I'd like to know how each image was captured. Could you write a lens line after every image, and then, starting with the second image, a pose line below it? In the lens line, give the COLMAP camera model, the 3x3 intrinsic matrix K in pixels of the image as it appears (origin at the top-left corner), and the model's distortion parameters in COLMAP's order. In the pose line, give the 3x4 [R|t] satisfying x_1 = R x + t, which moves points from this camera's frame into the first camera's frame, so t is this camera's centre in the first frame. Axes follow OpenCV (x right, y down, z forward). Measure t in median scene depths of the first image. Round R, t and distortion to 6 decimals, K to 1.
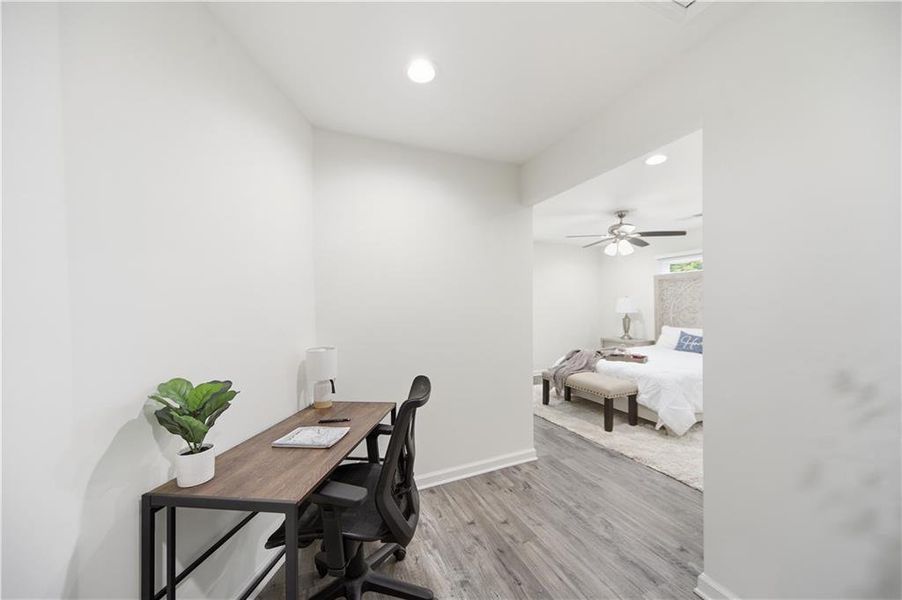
lens RADIAL K [[315.6, 0, 455.4], [0, 315.6, 308.1], [0, 0, 1]] dist [-0.000206, -0.000266]
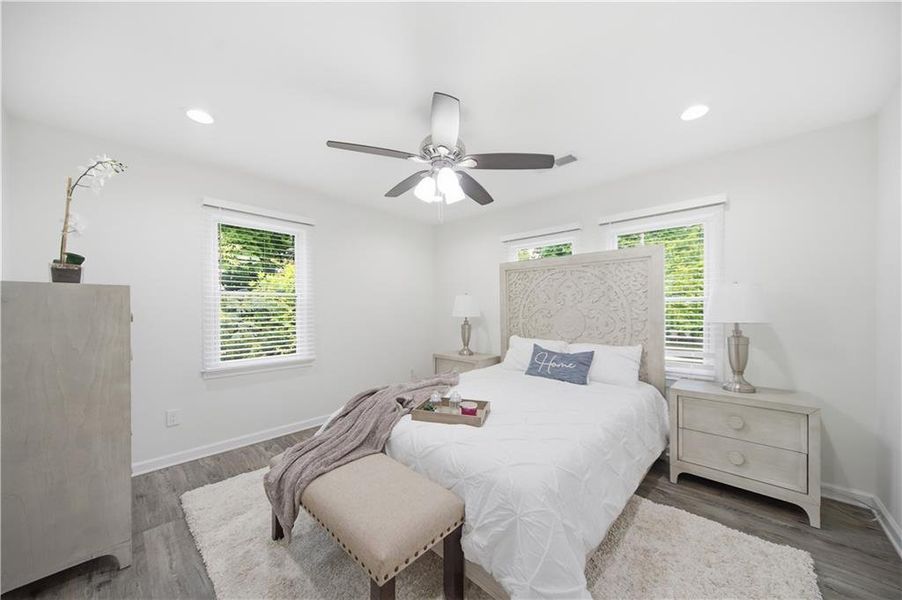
lens RADIAL K [[315.6, 0, 455.4], [0, 315.6, 308.1], [0, 0, 1]] dist [-0.000206, -0.000266]
pose [[0.912517, 0.006469, 0.408987, 0.295467], [-0.001803, 0.999929, -0.011792, 0.004471], [-0.409034, 0.010023, 0.912464, 0.468688]]
